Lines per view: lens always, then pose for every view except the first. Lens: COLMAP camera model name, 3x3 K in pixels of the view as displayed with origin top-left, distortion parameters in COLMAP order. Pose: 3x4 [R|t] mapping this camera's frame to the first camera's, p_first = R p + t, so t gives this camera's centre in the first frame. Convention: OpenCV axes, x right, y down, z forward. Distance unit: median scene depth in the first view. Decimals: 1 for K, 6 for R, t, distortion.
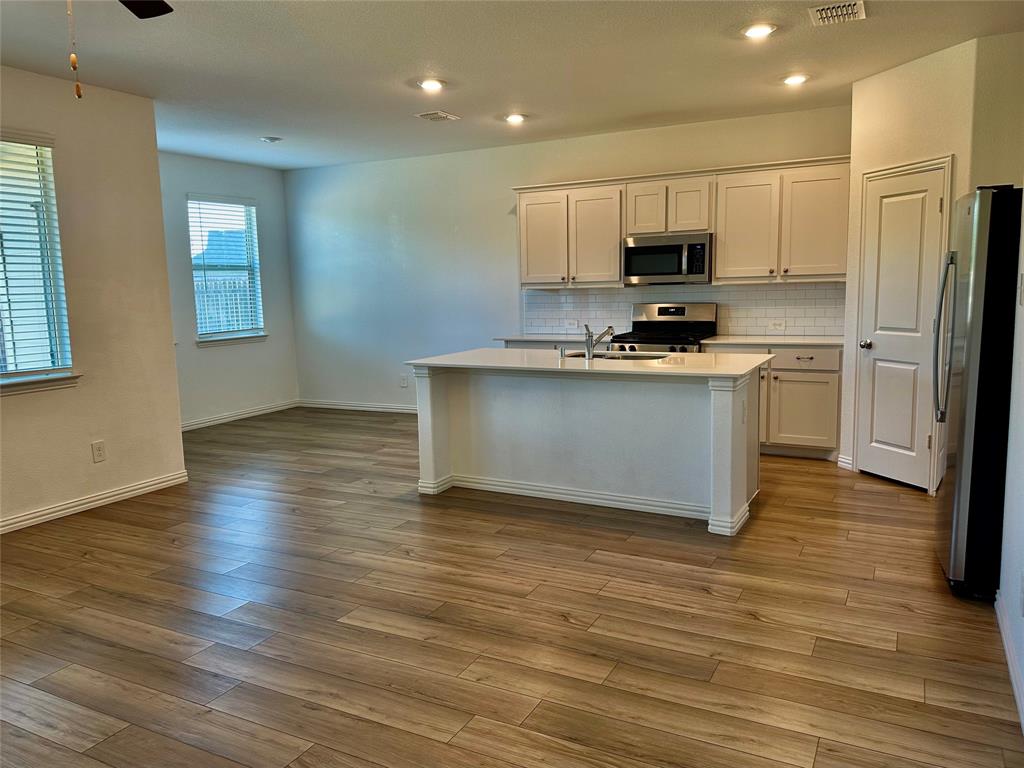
lens RADIAL K [[773.9, 0, 517.9], [0, 773.9, 381.8], [0, 0, 1]] dist [0.032882, -0.029480]
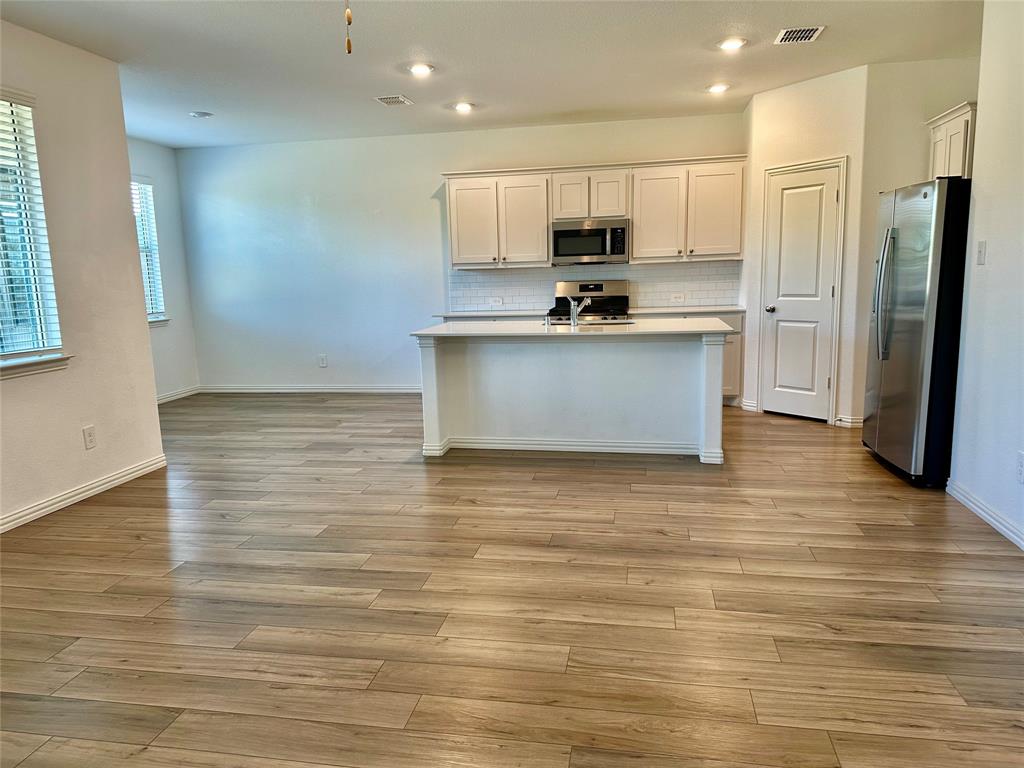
lens RADIAL K [[723.8, 0, 512.0], [0, 723.8, 390.1], [0, 0, 1]] dist [0.043871, -0.038757]
pose [[0.955136, -0.051718, 0.291617, -0.300992], [0.043390, 0.998446, 0.034956, 0.023499], [-0.292972, -0.020734, 0.955896, 0.007204]]
